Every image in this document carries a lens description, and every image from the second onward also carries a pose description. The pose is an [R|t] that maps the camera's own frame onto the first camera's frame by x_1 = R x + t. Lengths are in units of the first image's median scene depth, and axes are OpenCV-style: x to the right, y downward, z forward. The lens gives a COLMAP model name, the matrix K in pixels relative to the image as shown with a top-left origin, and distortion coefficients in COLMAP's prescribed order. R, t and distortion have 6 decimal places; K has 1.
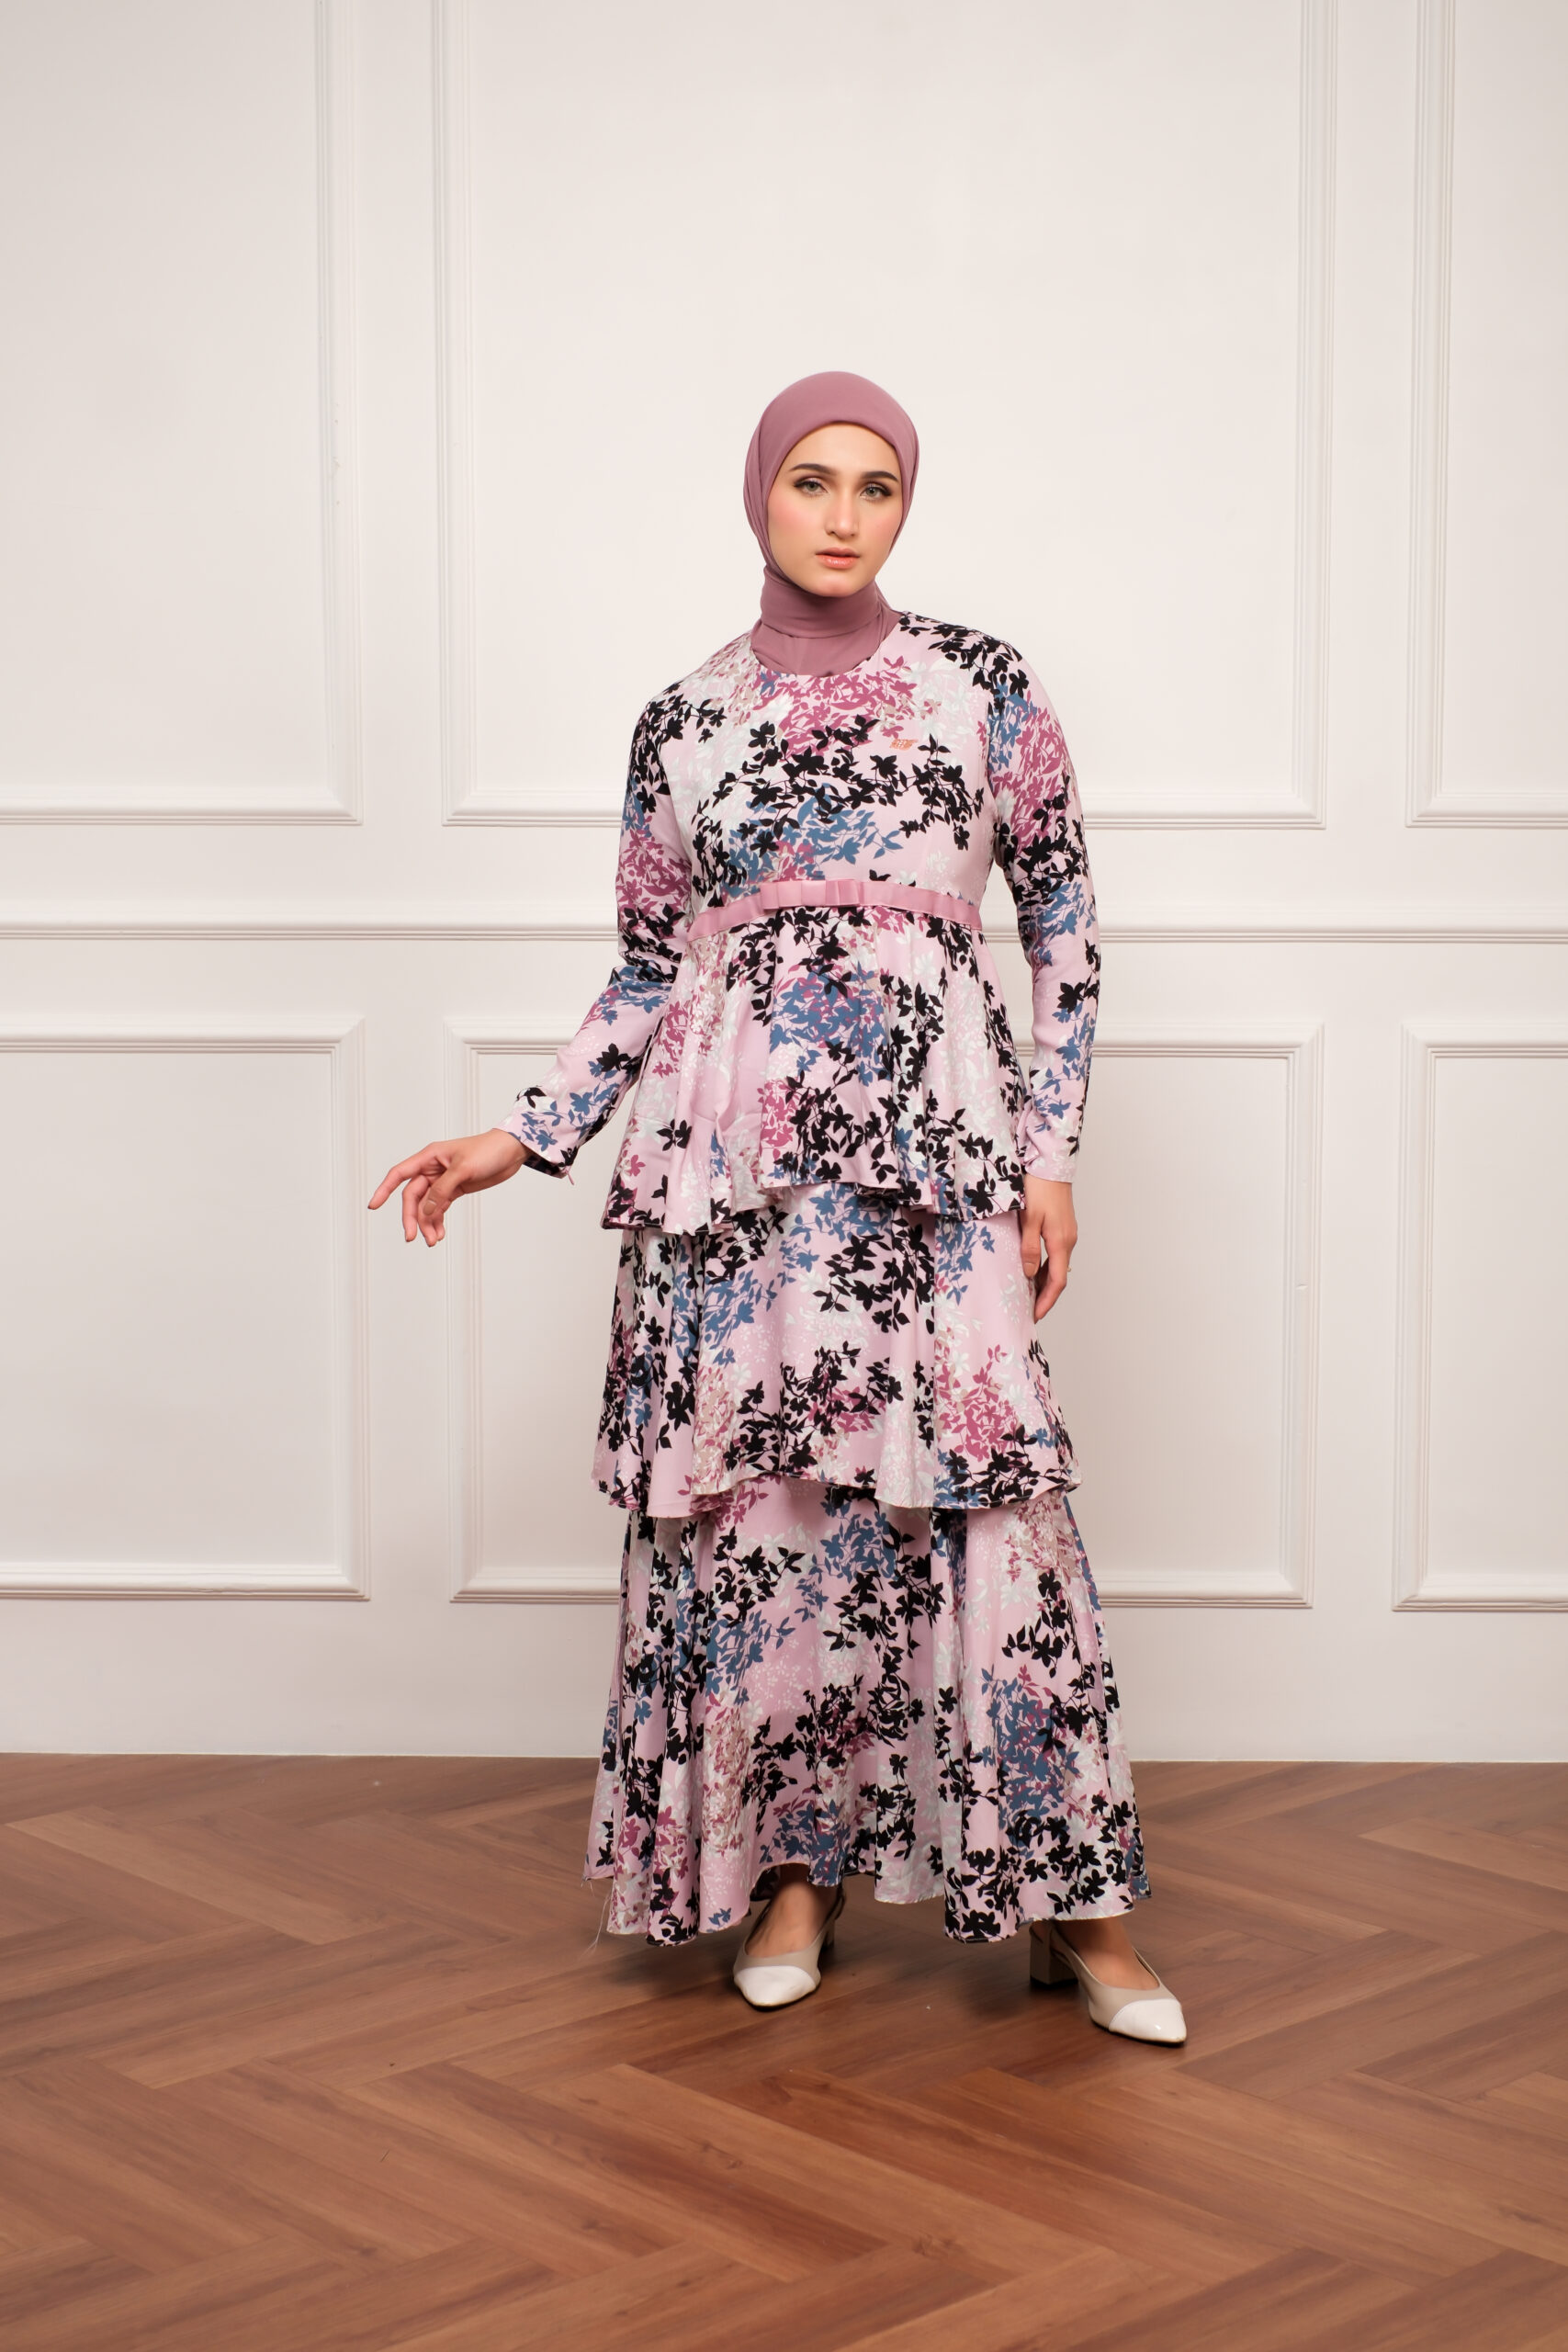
lens RADIAL K [[3694.4, 0, 803.3], [0, 3694.4, 1171.7], [0, 0, 1]] dist [0.041201, 0.000000]
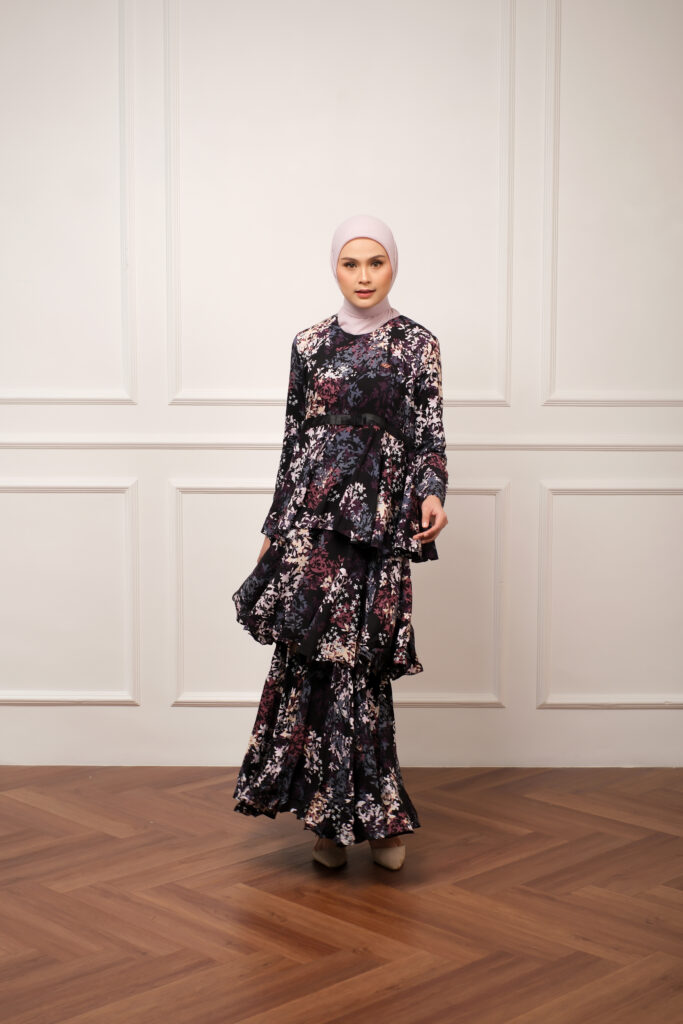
lens RADIAL K [[1506.3, 0, 319.9], [0, 1506.3, 524.0], [0, 0, 1]] dist [0.032859, 0.000000]
pose [[0.999943, -0.000618, 0.010636, -0.003828], [0.000666, 0.999990, -0.004474, -0.007039], [-0.010633, 0.004481, 0.999933, -0.063923]]
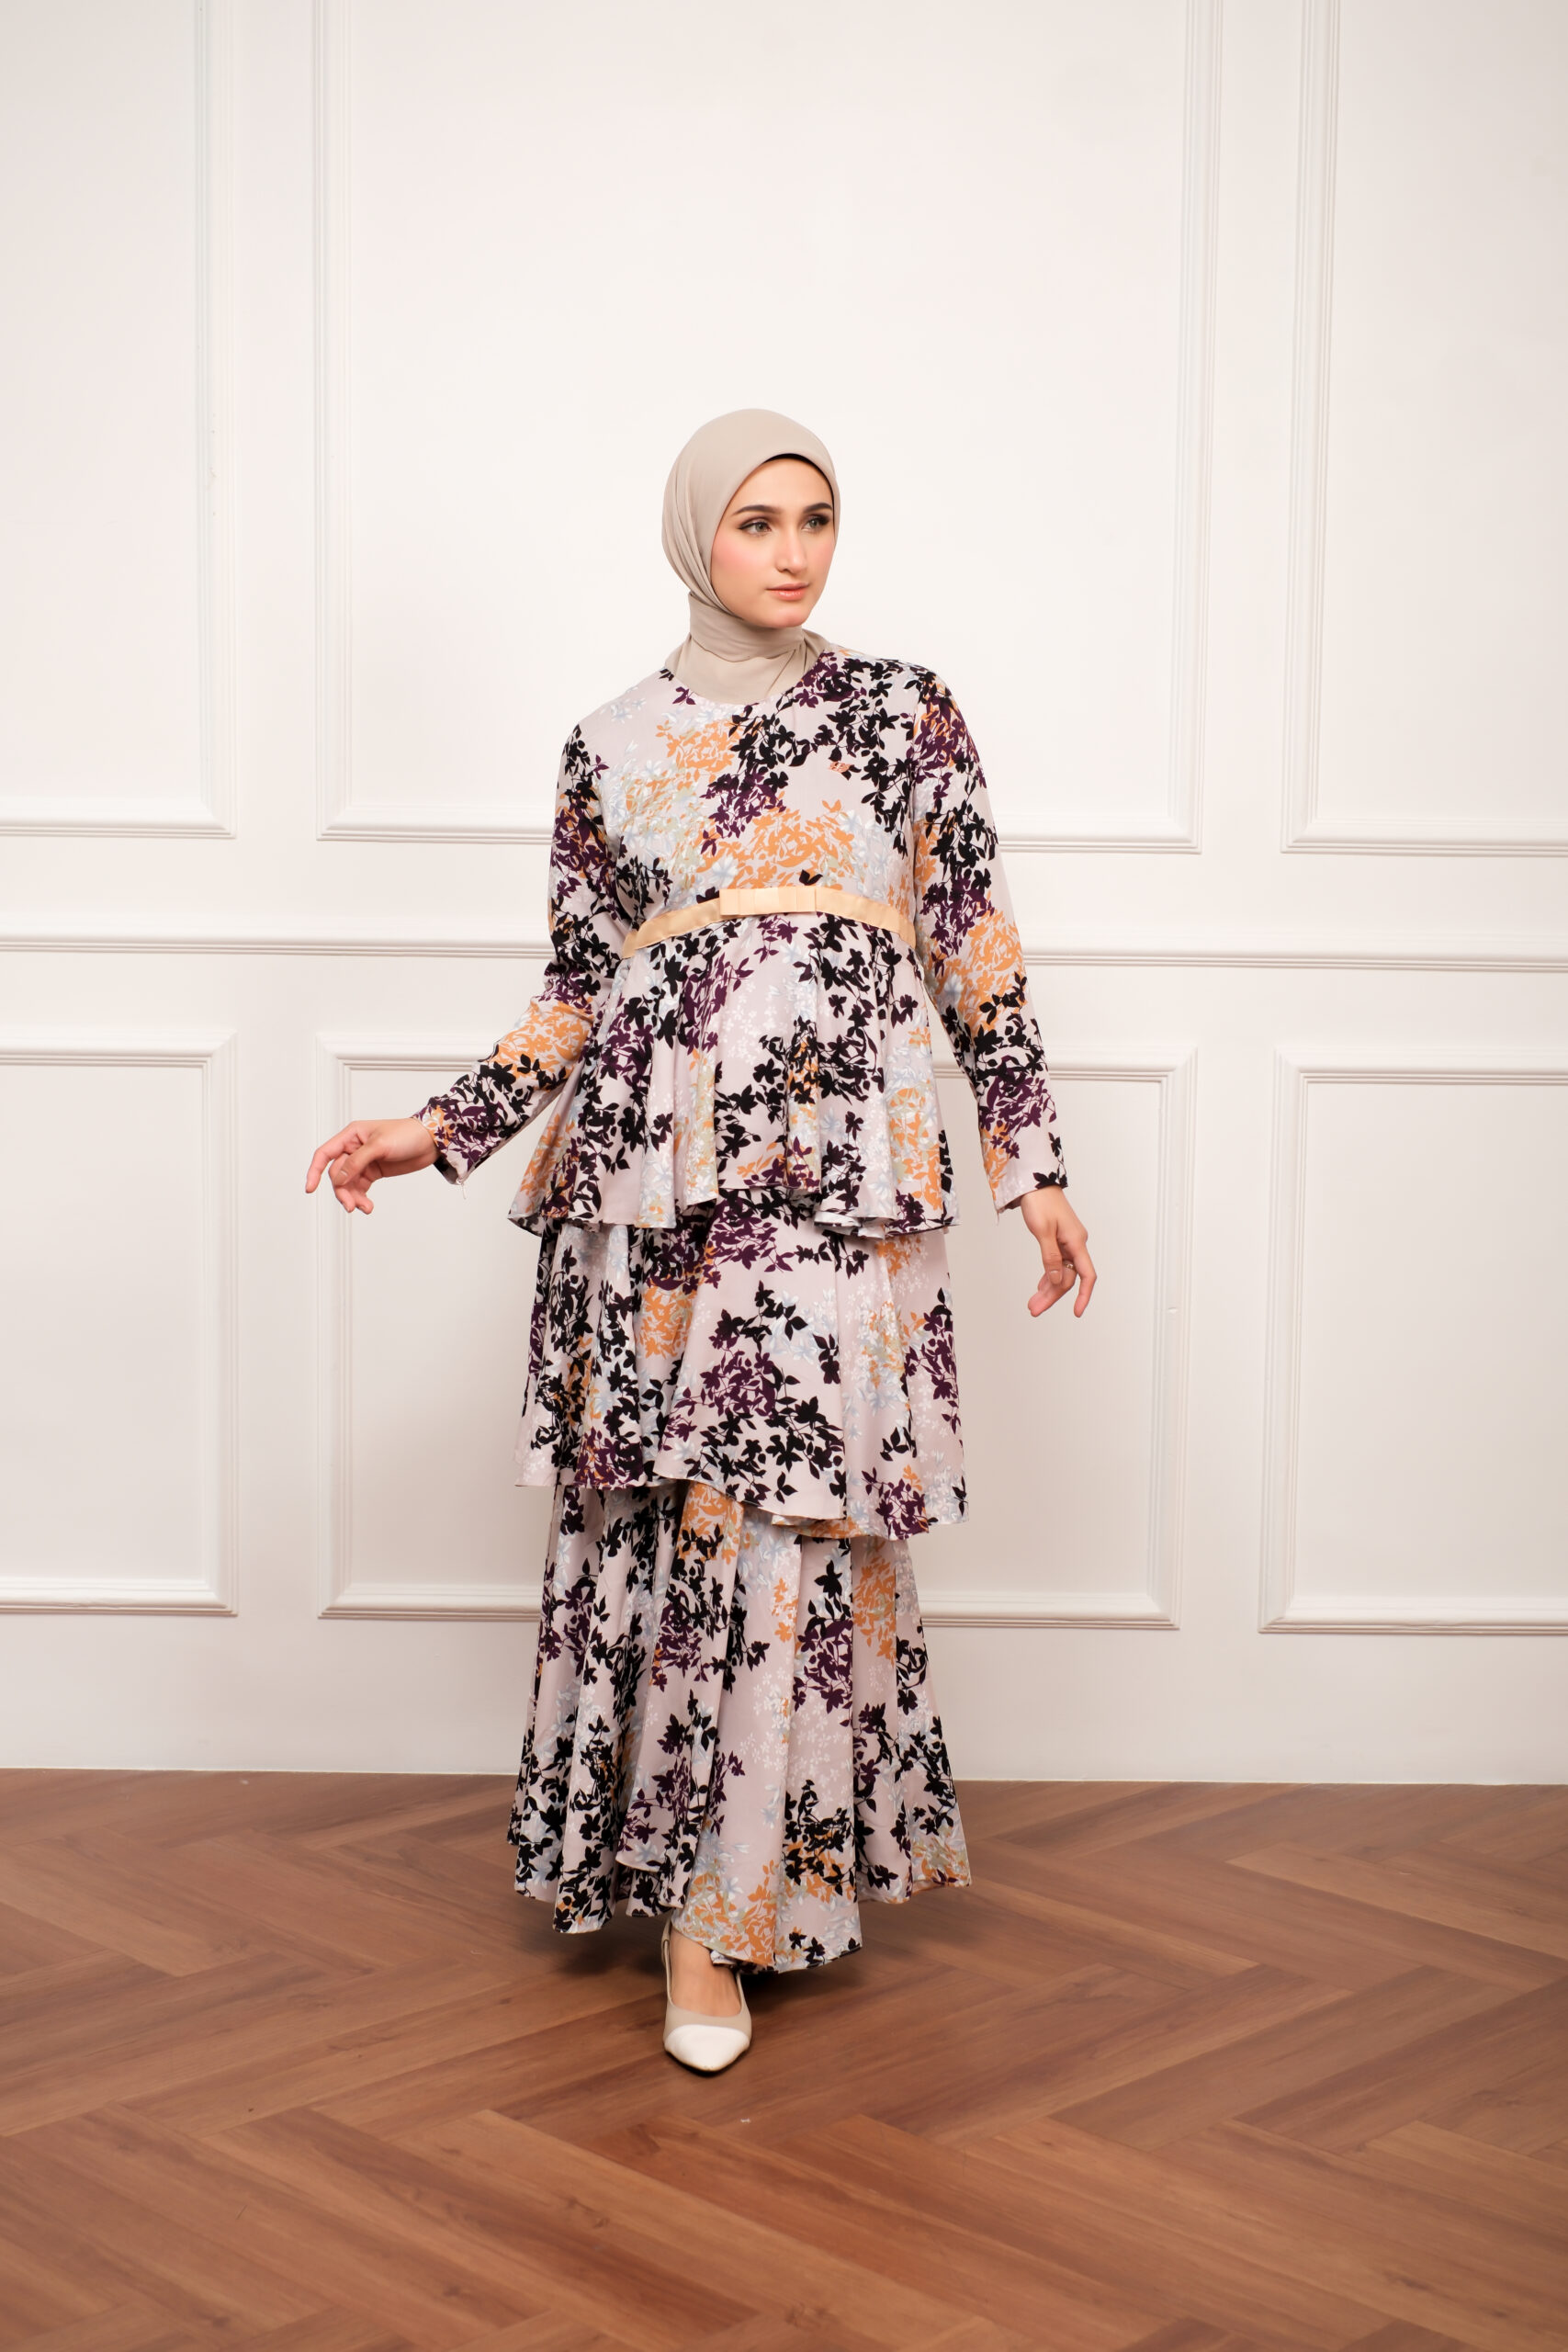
lens RADIAL K [[3459.4, 0, 743.7], [0, 3459.4, 1150.3], [0, 0, 1]] dist [0.032859, 0.000000]
pose [[0.999699, 0.008740, 0.022916, -0.004172], [-0.008709, 0.999961, -0.001446, -0.012131], [-0.022928, 0.001246, 0.999736, 0.081198]]
